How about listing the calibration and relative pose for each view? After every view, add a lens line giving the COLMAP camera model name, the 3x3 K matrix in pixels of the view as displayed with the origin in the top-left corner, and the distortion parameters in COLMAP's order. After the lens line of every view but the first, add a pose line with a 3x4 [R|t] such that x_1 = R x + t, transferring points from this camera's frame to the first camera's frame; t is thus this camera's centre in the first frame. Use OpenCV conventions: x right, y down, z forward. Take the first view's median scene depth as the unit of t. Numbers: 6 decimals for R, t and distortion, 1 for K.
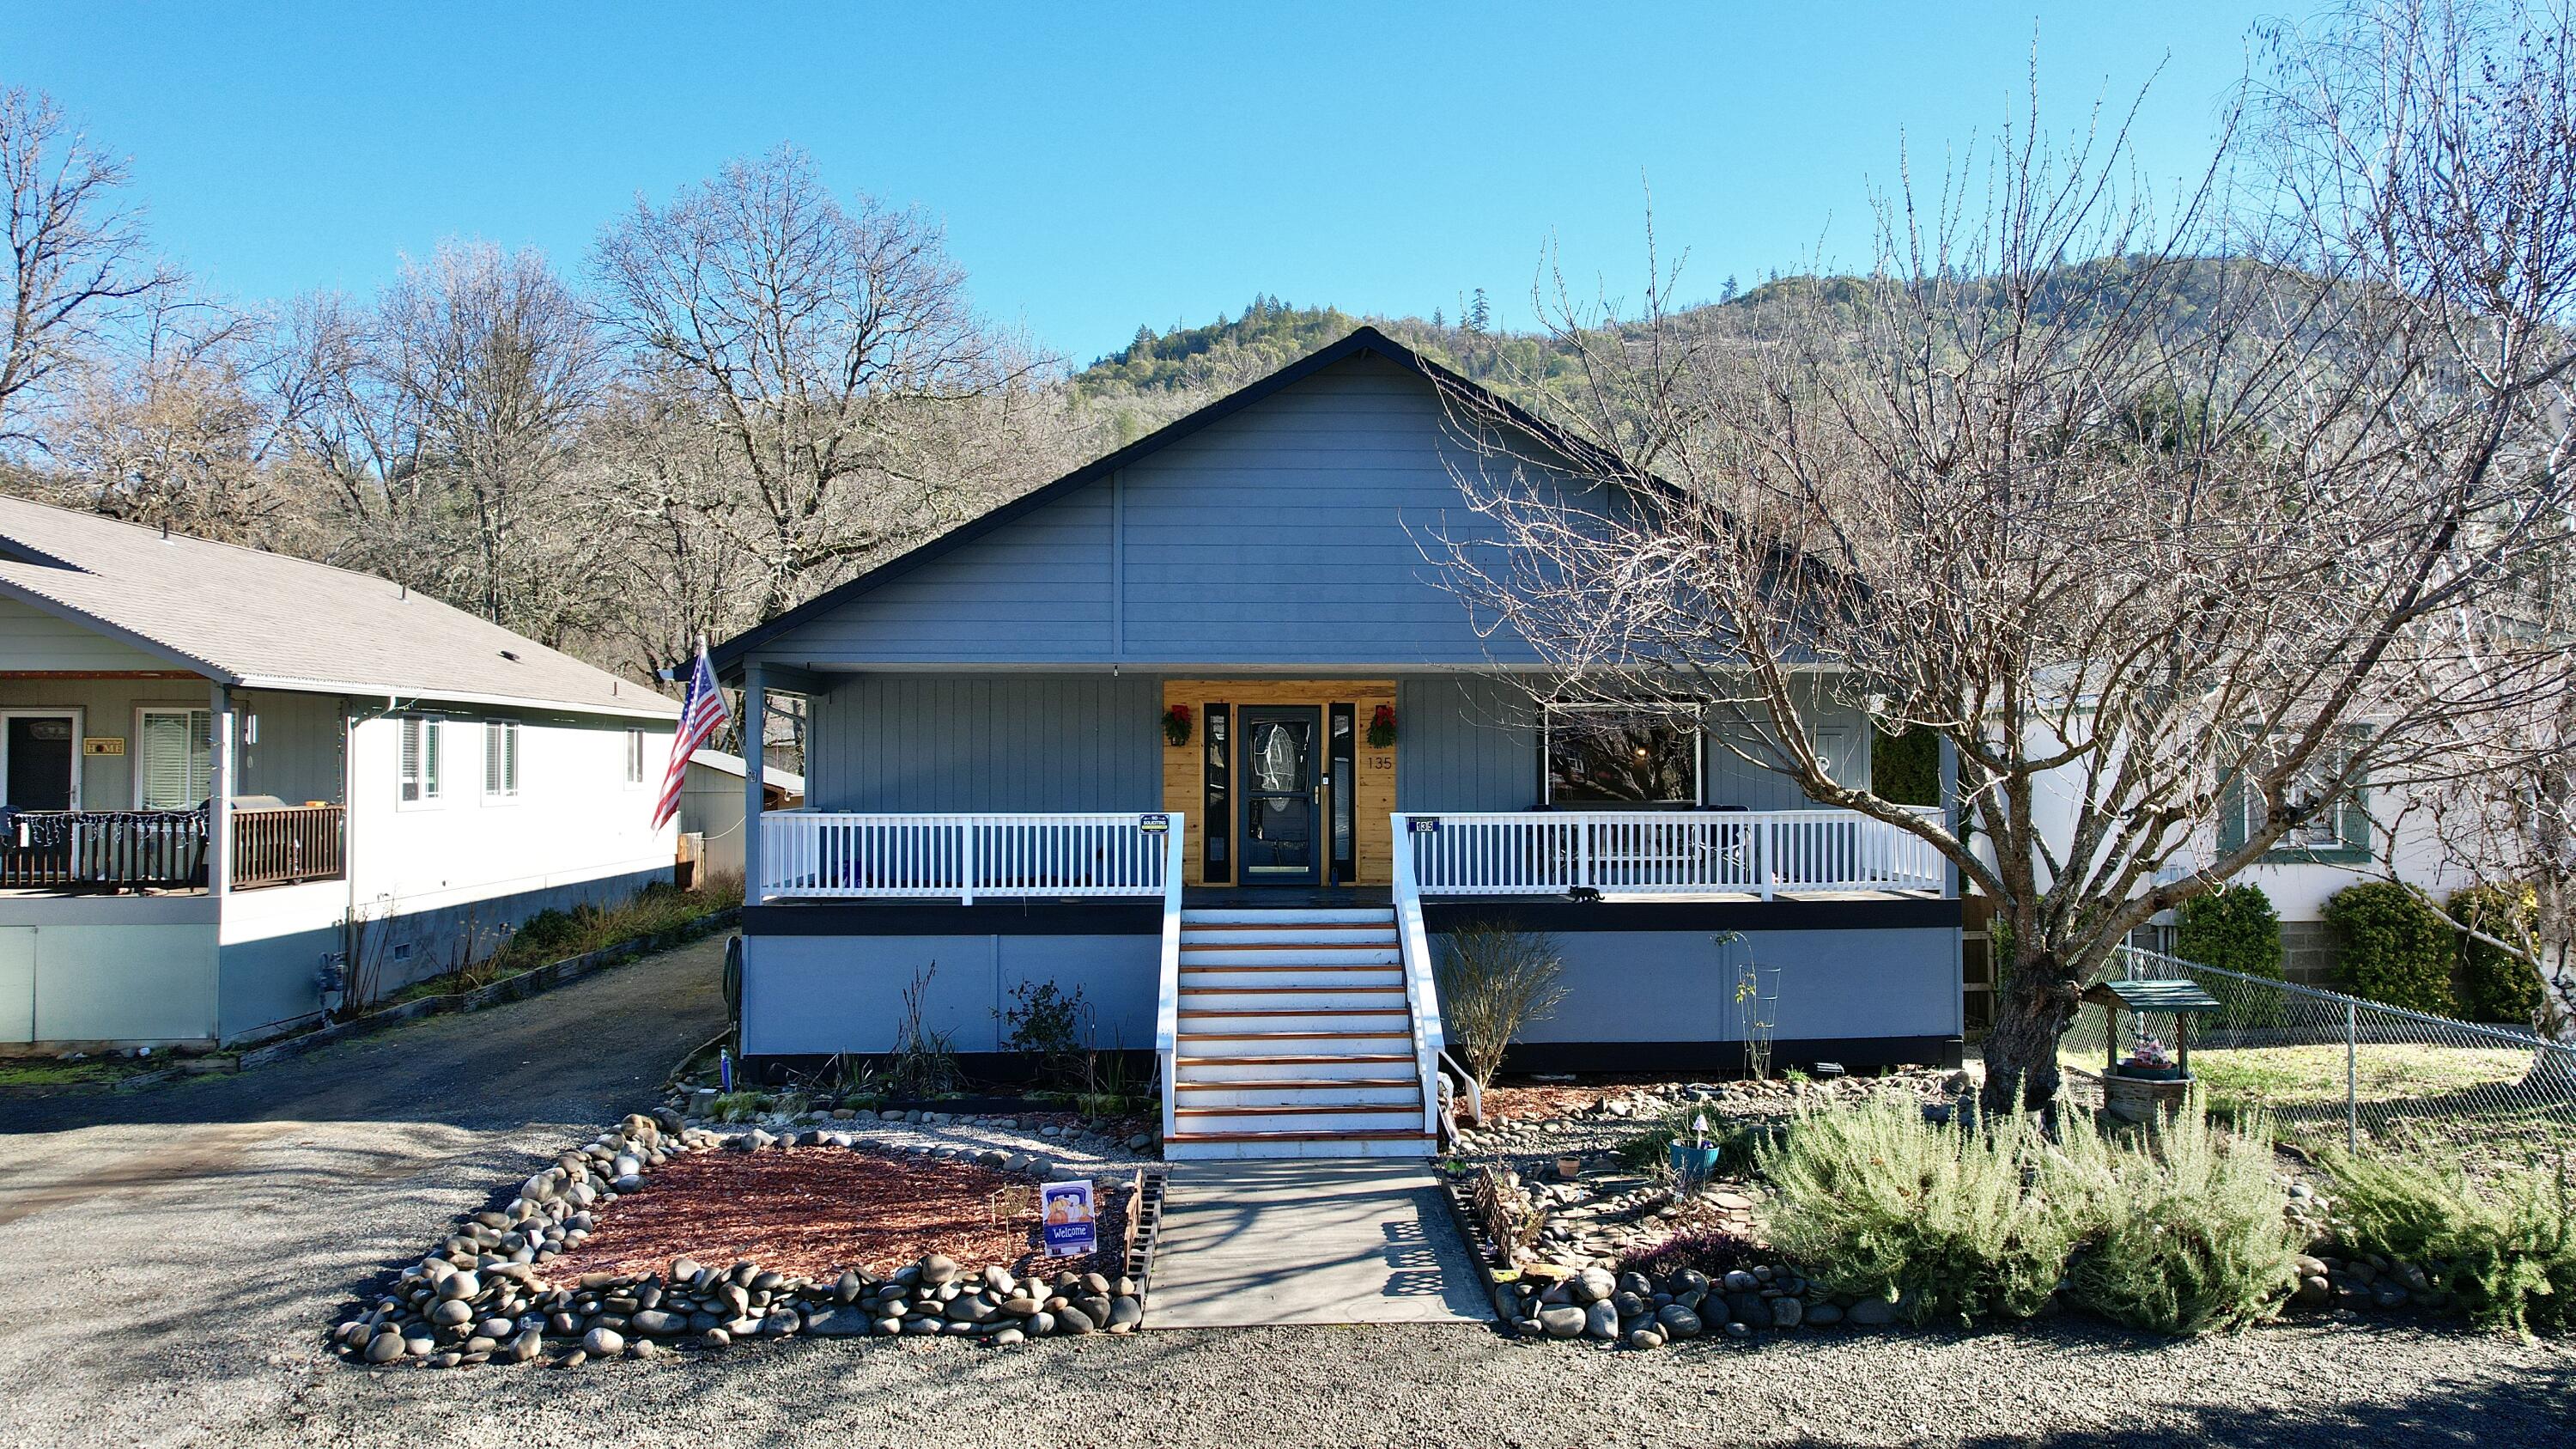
lens RADIAL K [[1647.5, 0, 1298.9], [0, 1647.5, 721.4], [0, 0, 1]] dist [-0.074747, 0.070426]
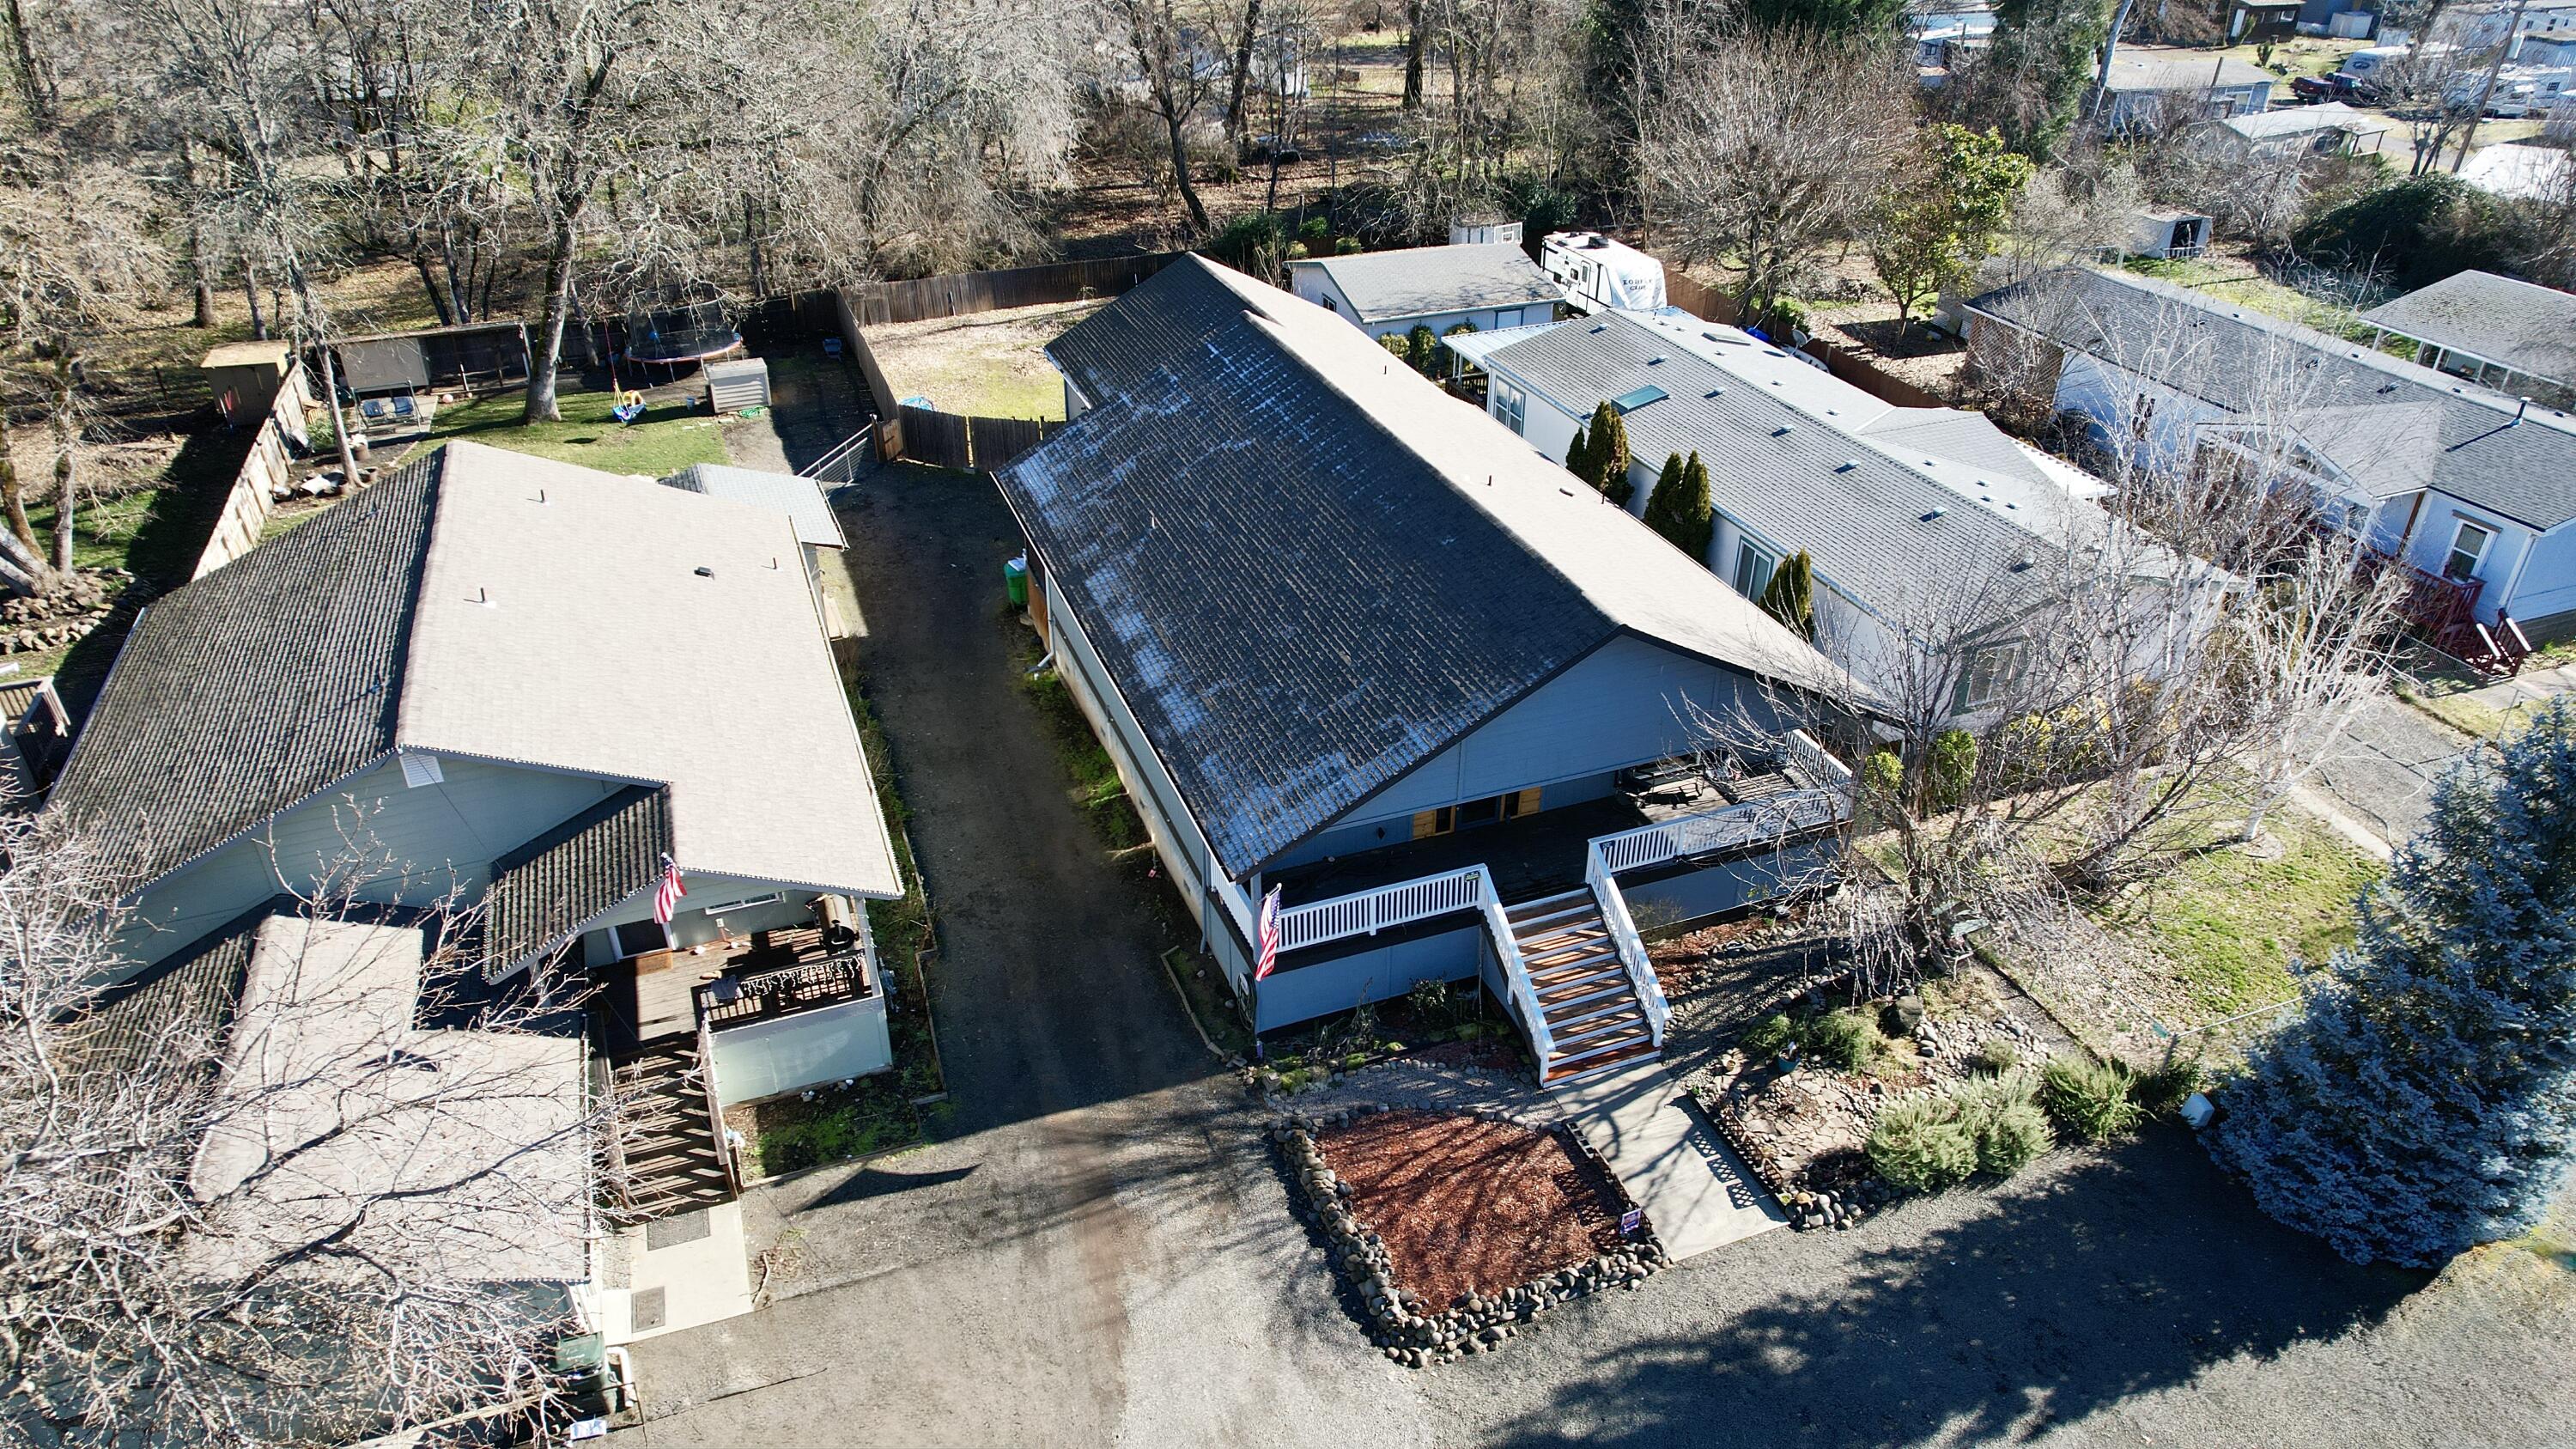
lens RADIAL K [[1647.5, 0, 1298.9], [0, 1647.5, 721.4], [0, 0, 1]] dist [-0.074747, 0.070426]
pose [[0.948007, -0.158714, 0.275850, -0.710447], [-0.011166, 0.849648, 0.527232, -0.982349], [-0.318054, -0.502900, 0.803700, -0.259161]]
